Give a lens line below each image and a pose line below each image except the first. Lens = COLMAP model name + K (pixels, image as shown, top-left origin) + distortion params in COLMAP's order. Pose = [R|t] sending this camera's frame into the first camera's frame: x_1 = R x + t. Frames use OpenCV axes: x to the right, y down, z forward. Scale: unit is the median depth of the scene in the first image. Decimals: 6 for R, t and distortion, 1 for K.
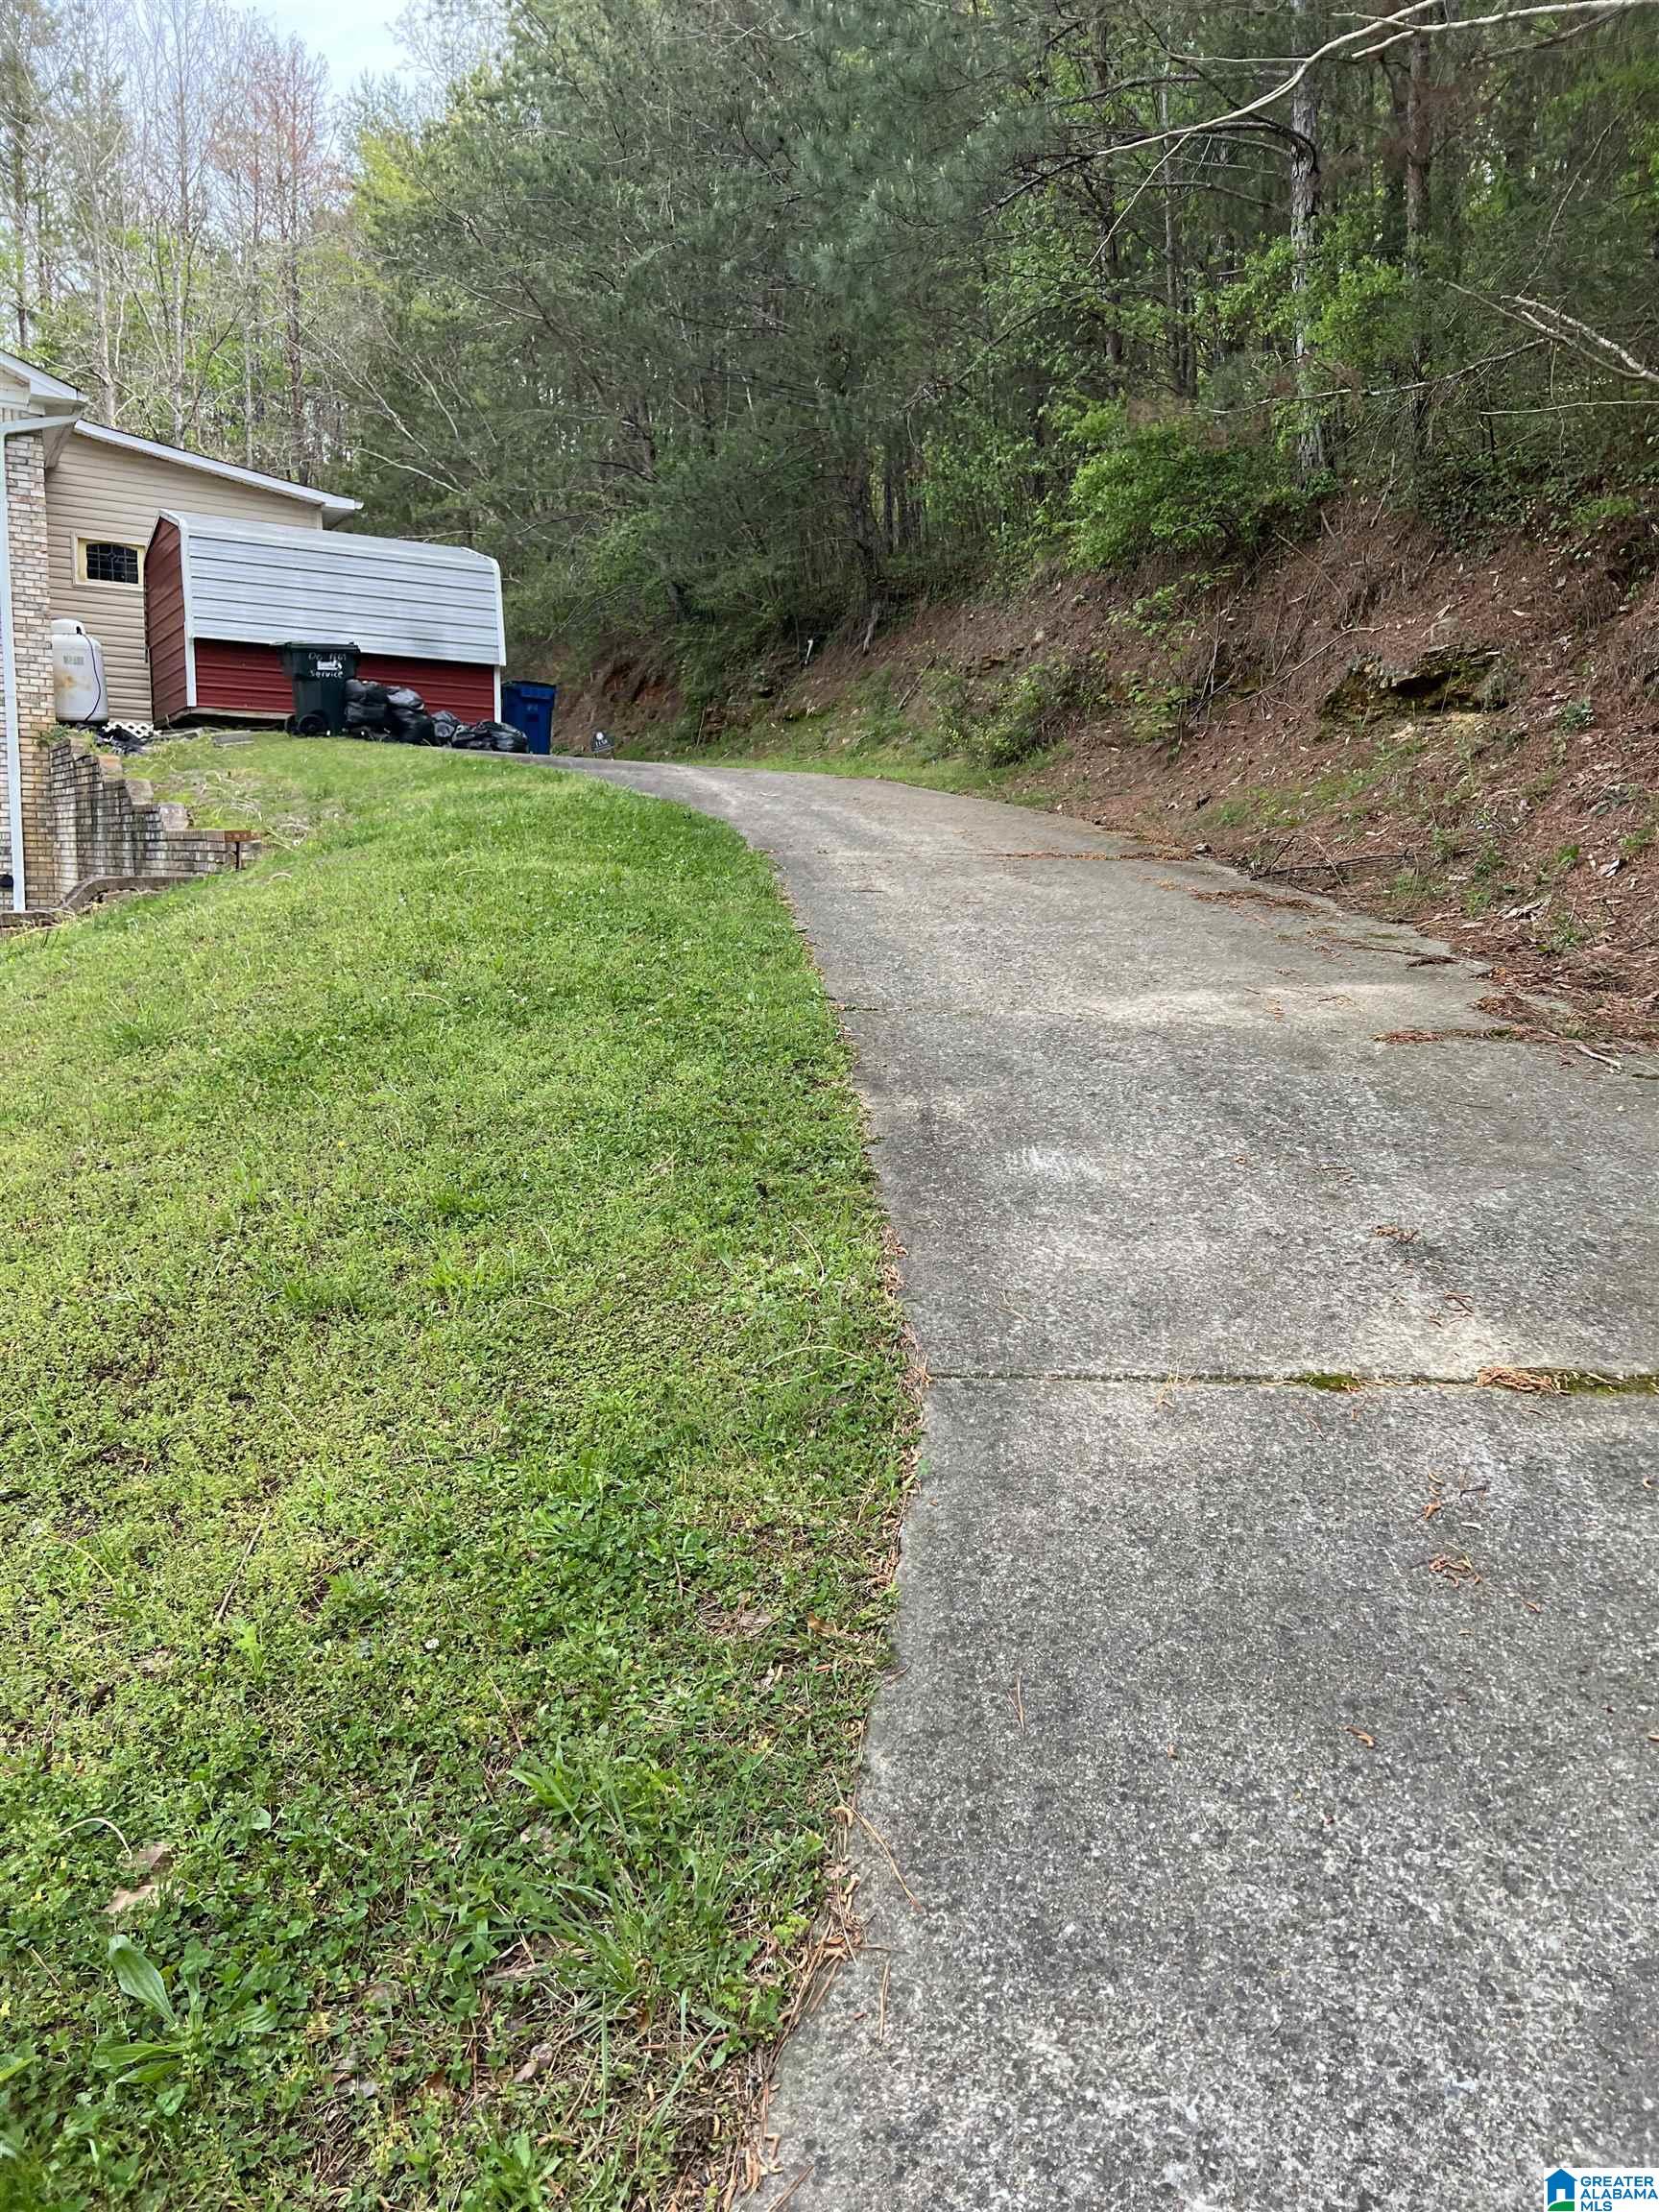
lens RADIAL K [[1613.5, 0, 829.5], [0, 1613.5, 1106.0], [0, 0, 1]] dist [0.090801, -0.126320]
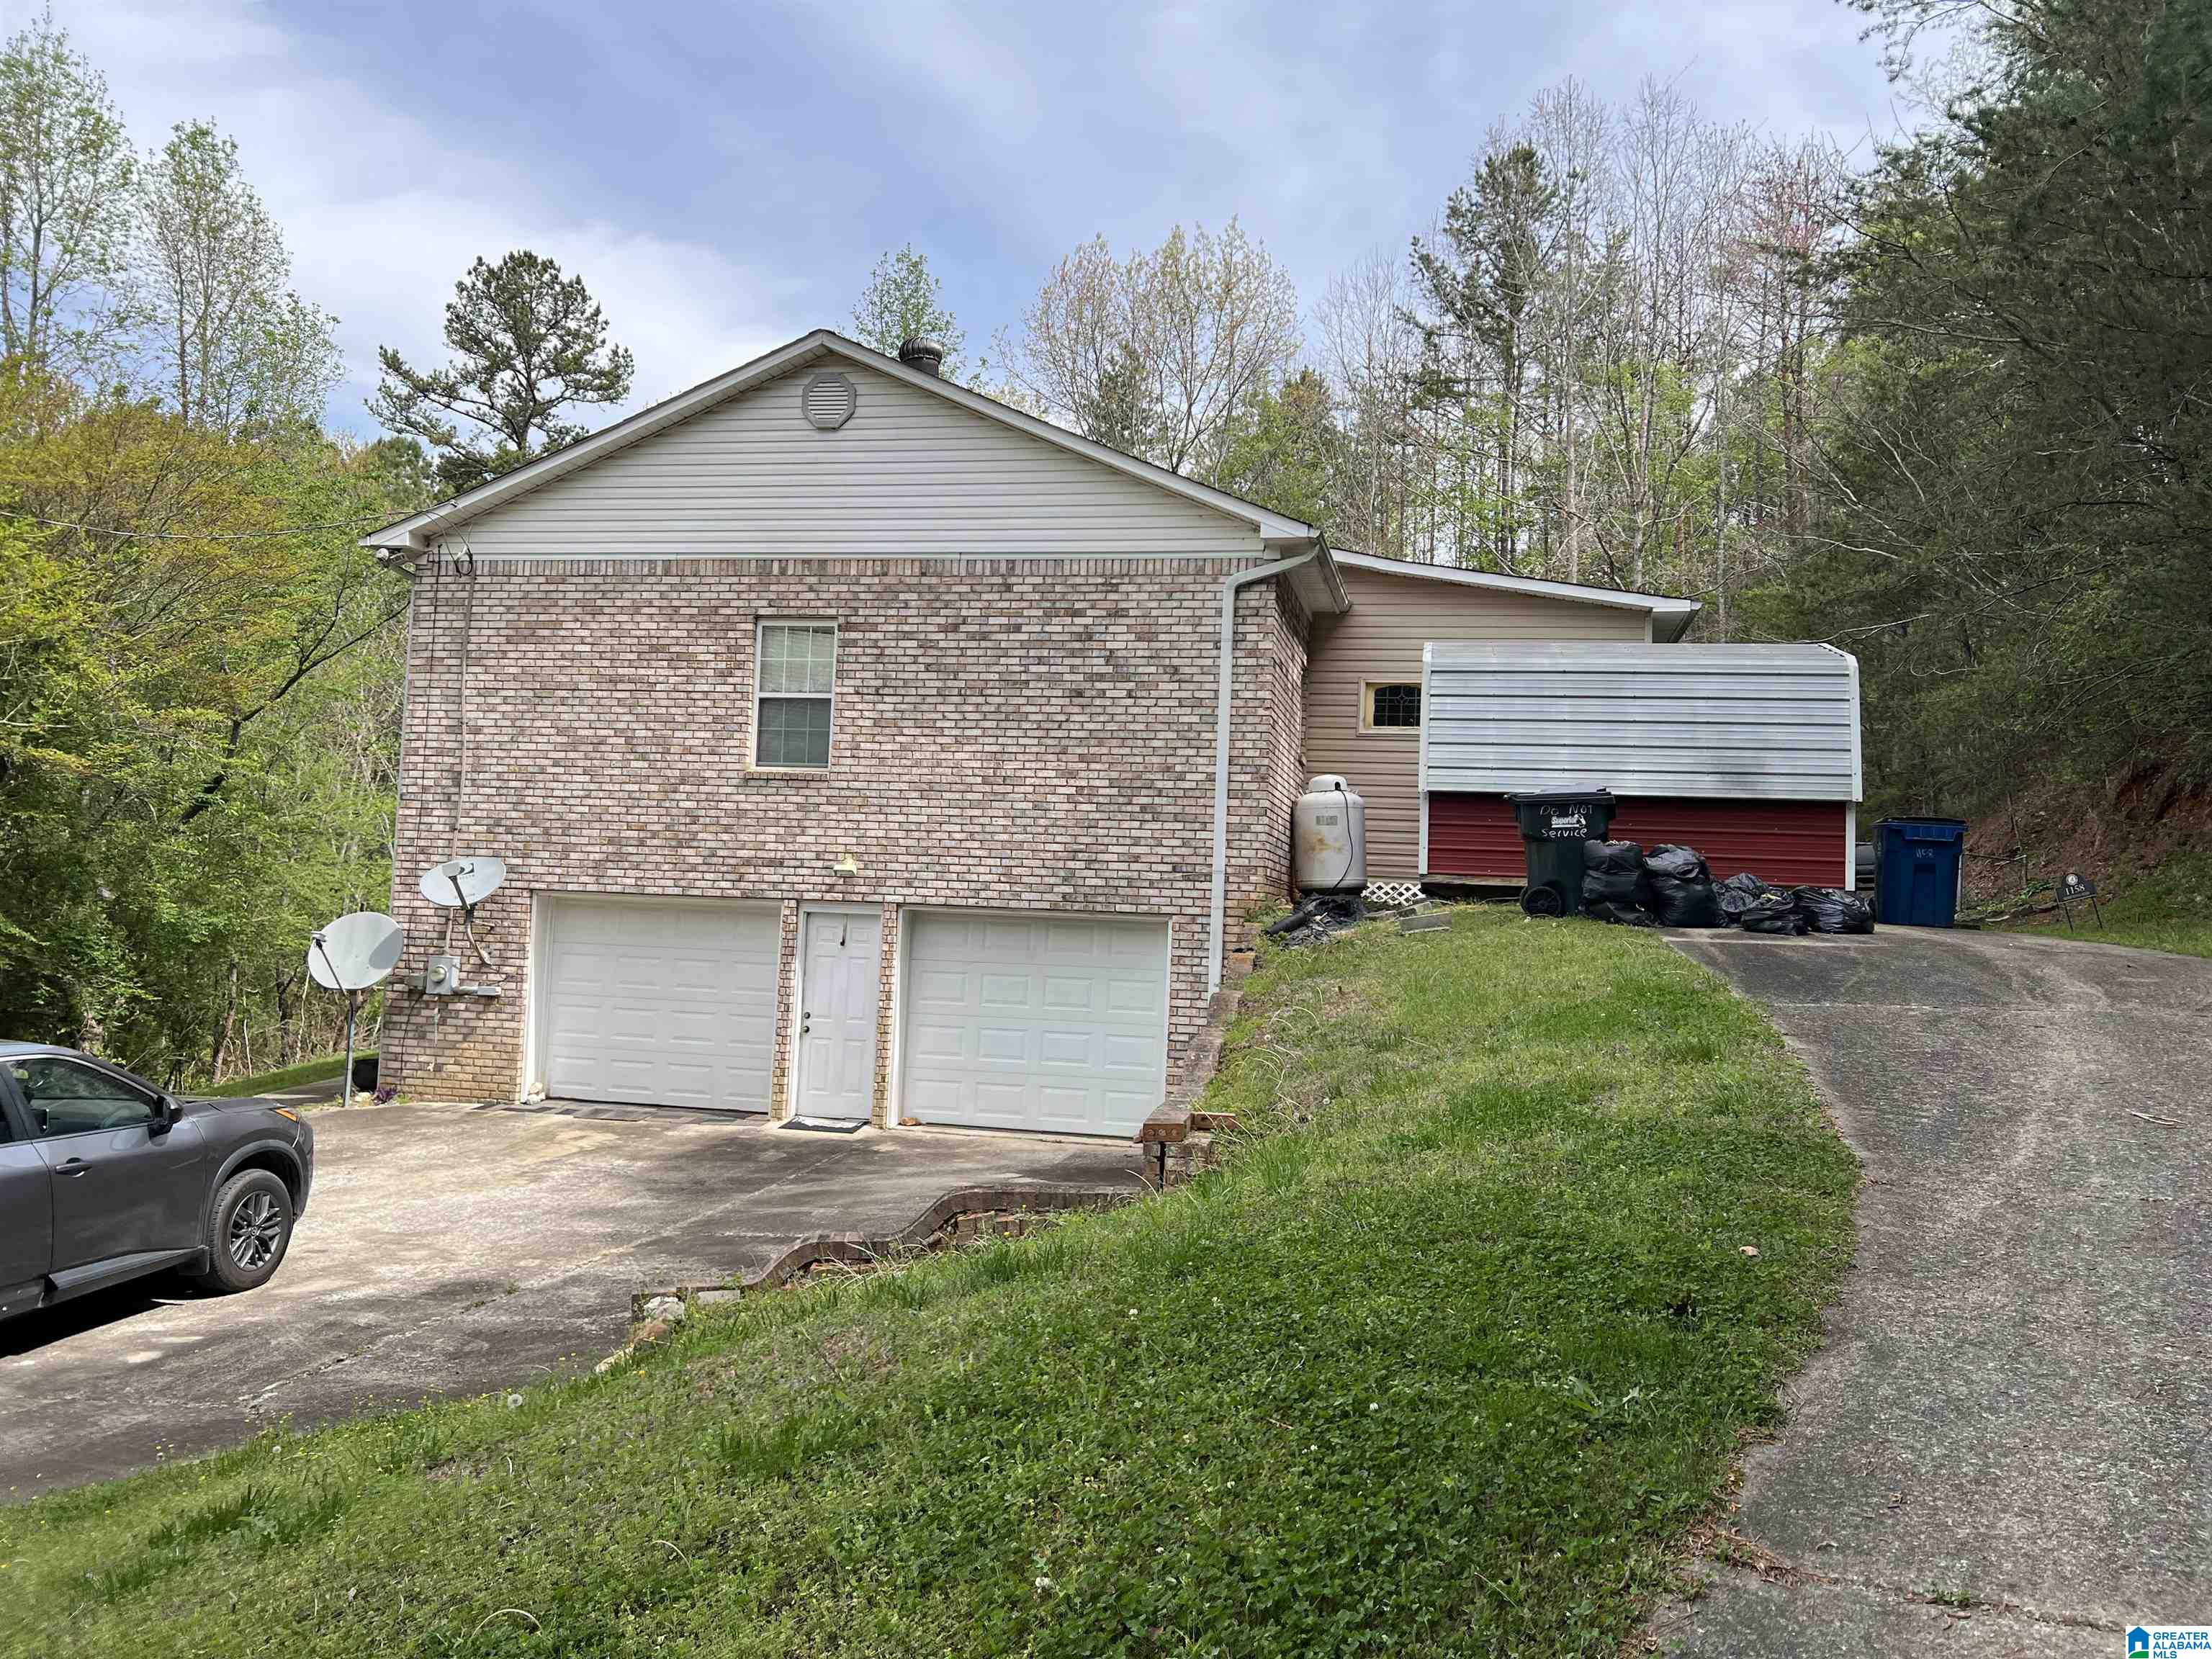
lens RADIAL K [[1639.0, 0, 1108.9], [0, 1639.0, 824.7], [0, 0, 1]] dist [0.134055, -0.264449]
pose [[0.735581, -0.035493, -0.676506, 0.049443], [-0.120915, 0.975712, -0.182664, -0.108372], [0.666558, 0.216164, 0.713424, 0.336119]]
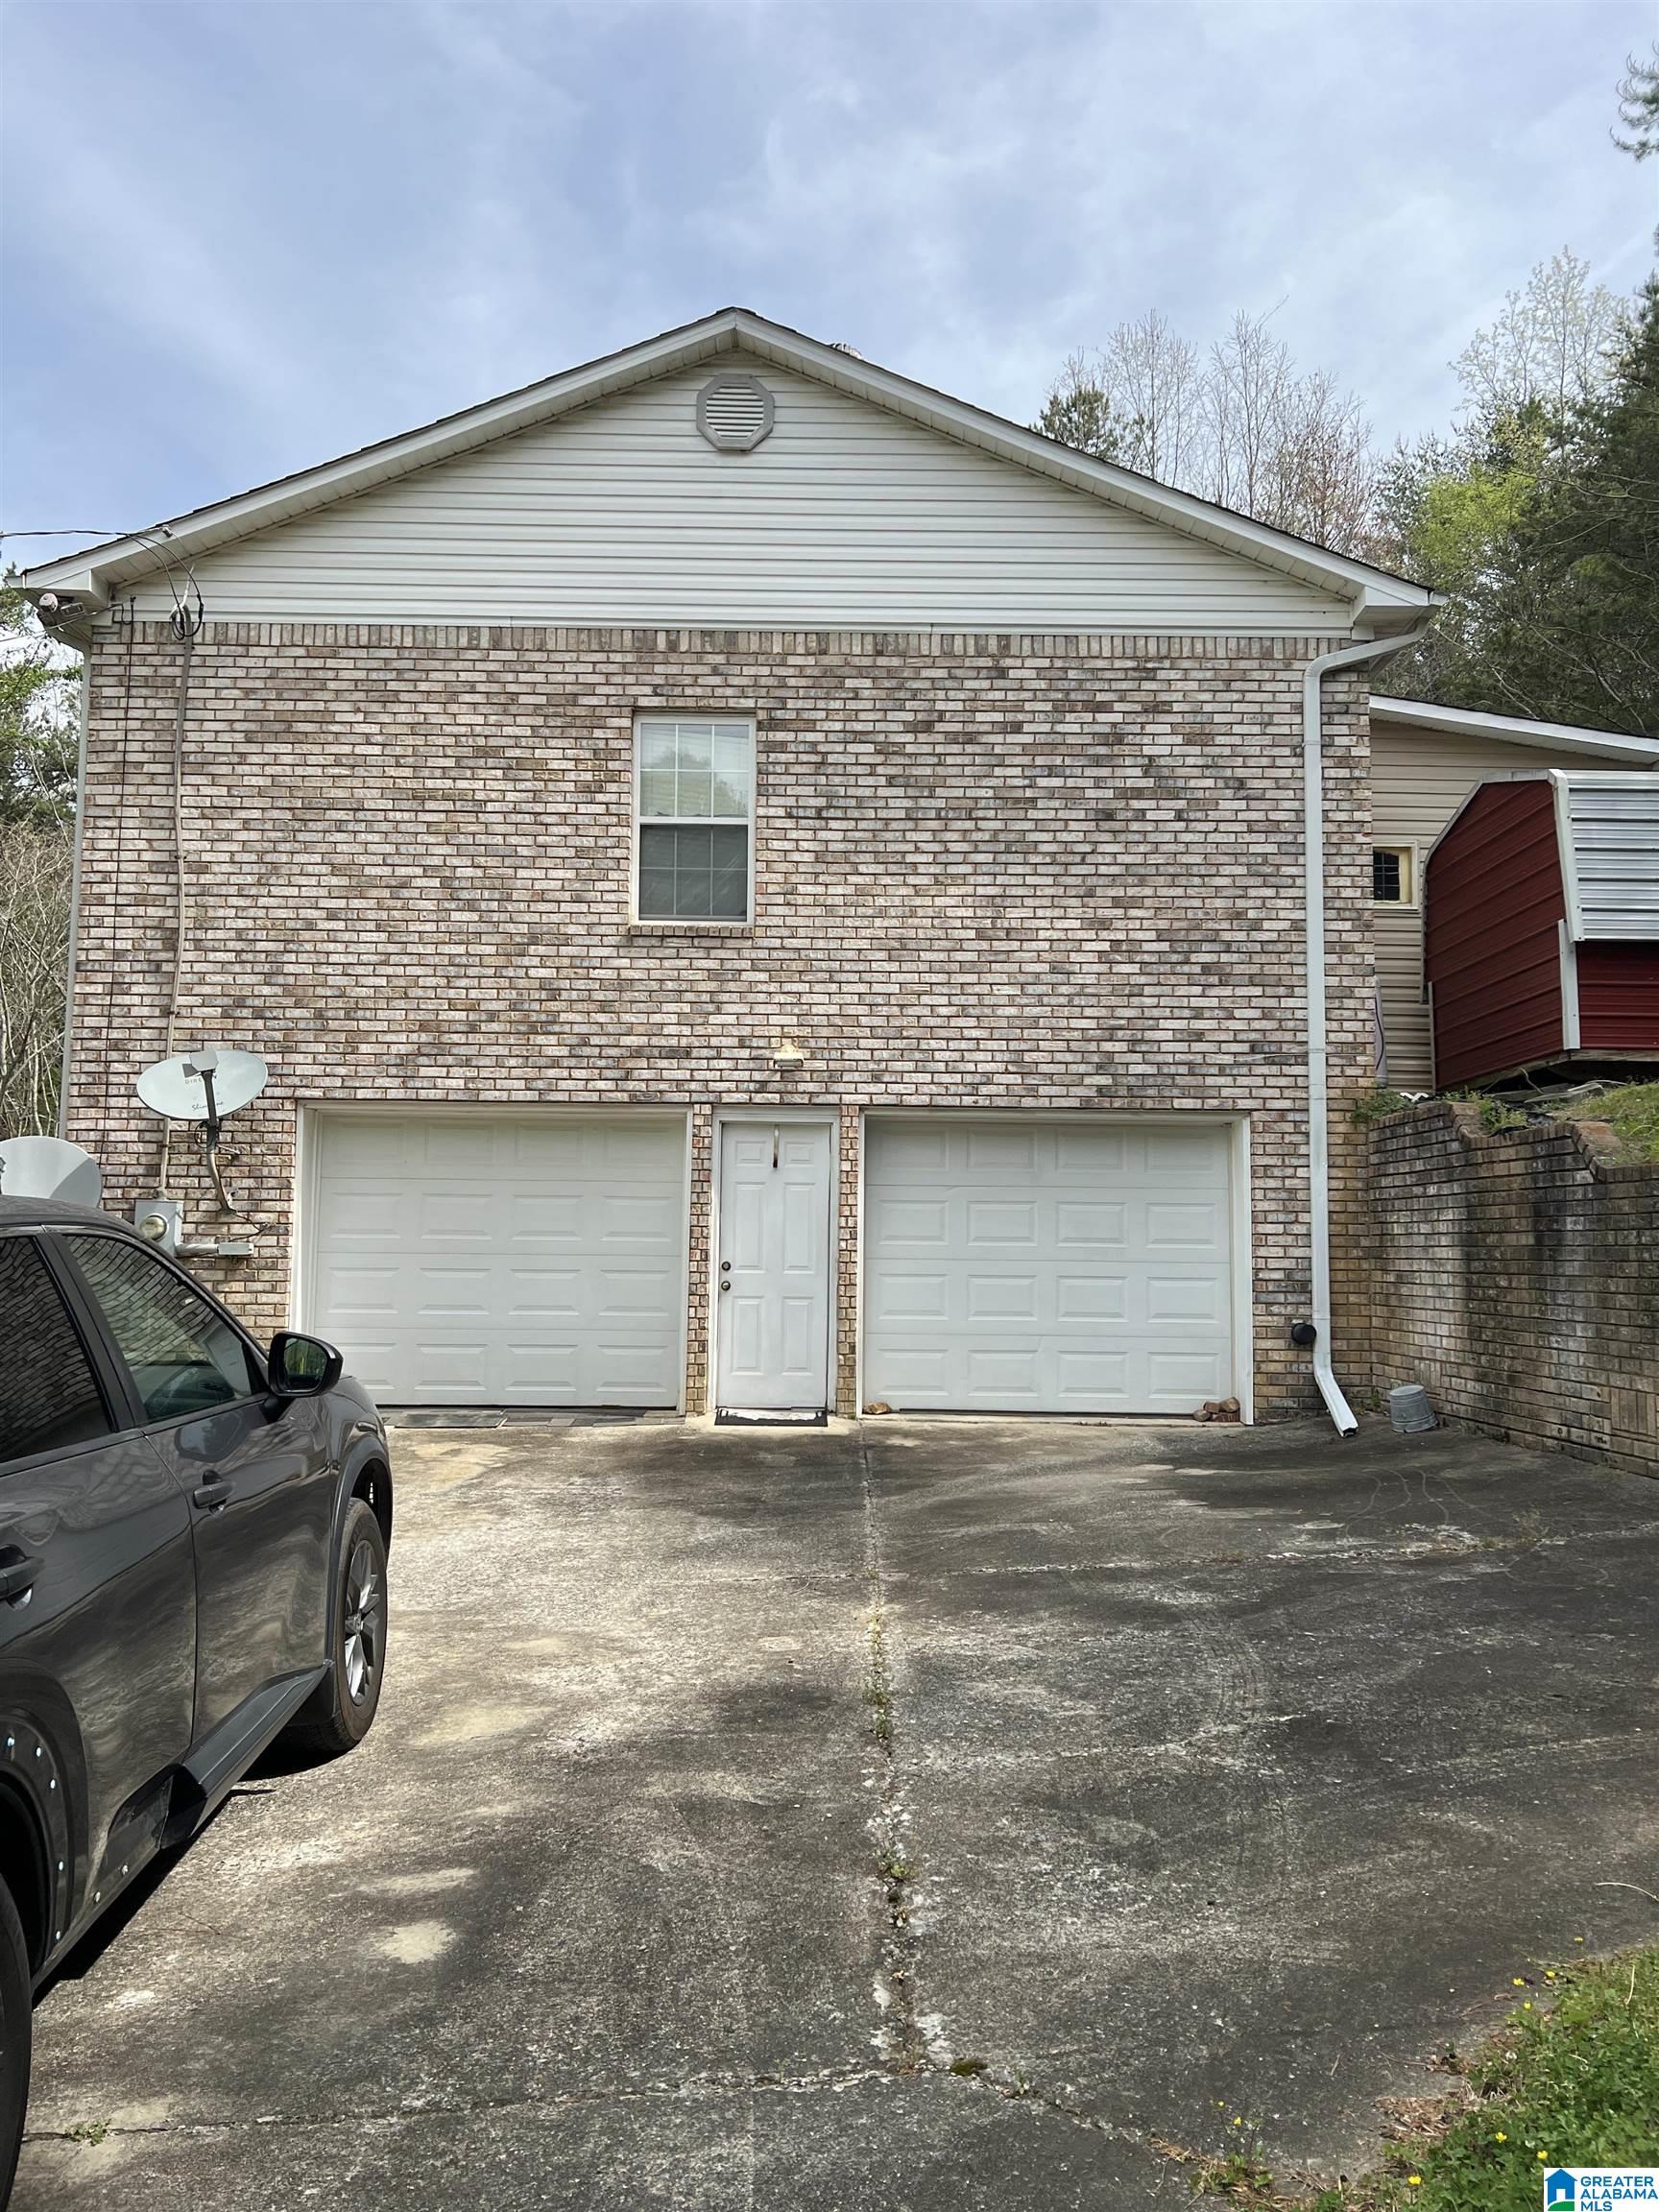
lens RADIAL K [[1639.0, 0, 829.5], [0, 1639.0, 1106.0], [0, 0, 1]] dist [0.134055, -0.264449]
pose [[0.865082, -0.060217, -0.498002, -0.344354], [-0.062246, 0.972210, -0.225685, -0.068976], [0.497753, 0.226235, 0.837293, 0.363834]]
